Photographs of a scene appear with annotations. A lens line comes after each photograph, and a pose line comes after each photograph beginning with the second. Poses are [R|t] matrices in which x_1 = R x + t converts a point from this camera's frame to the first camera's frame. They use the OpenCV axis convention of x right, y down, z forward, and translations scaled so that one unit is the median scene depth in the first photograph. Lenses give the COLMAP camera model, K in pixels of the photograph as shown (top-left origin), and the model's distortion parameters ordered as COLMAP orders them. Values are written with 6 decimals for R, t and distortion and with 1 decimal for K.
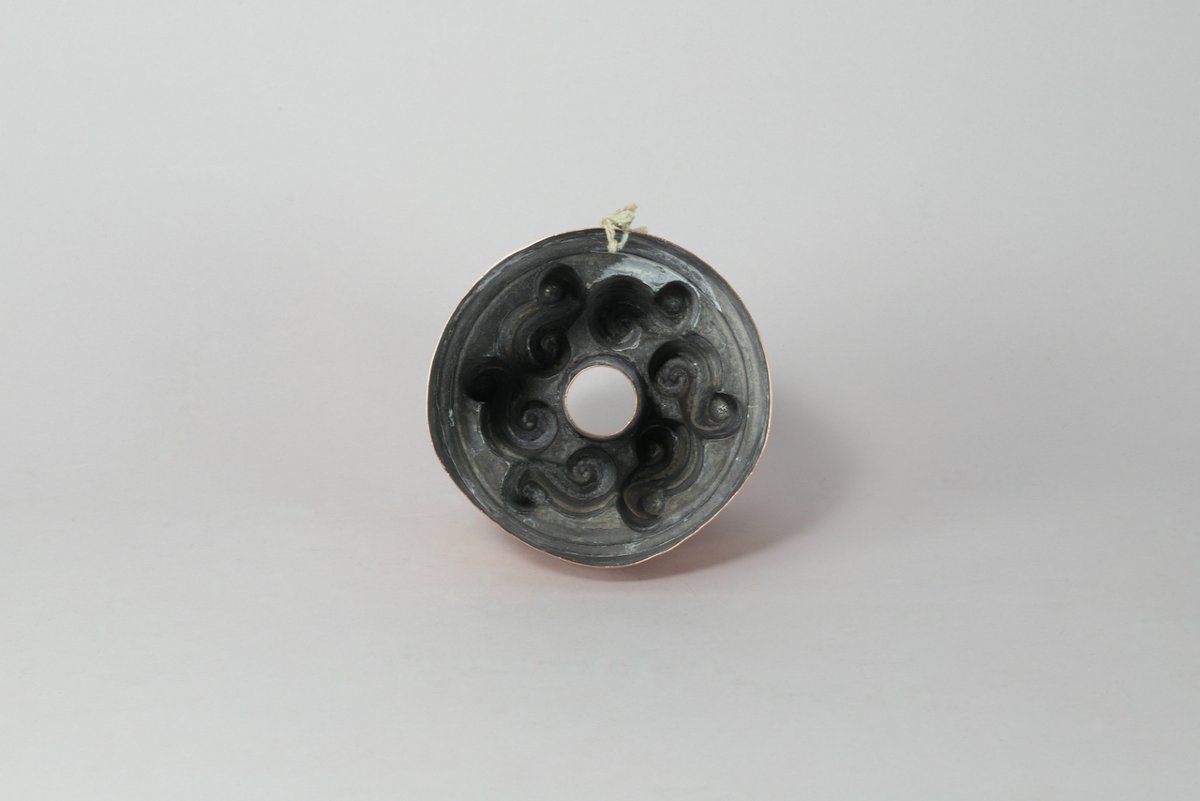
lens RADIAL K [[3642.7, 0, 600.0], [0, 3642.7, 400.7], [0, 0, 1]] dist [0.159039, 0.000000]
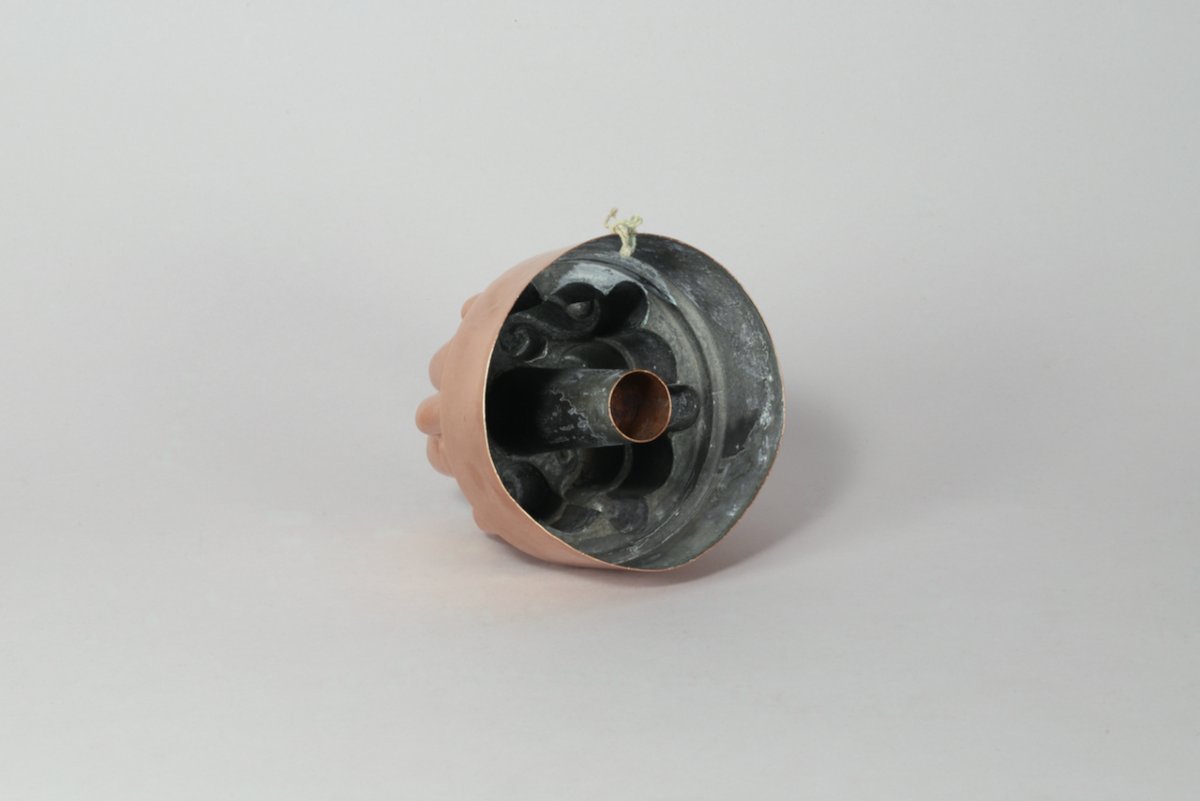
lens RADIAL K [[3642.7, 0, 600.0], [0, 3642.7, 400.3], [0, 0, 1]] dist [0.159039, 0.000000]
pose [[0.770703, -0.143730, 0.620773, -0.613517], [0.144110, 0.988302, 0.049910, -0.051638], [-0.620685, 0.050994, 0.782400, 0.220285]]
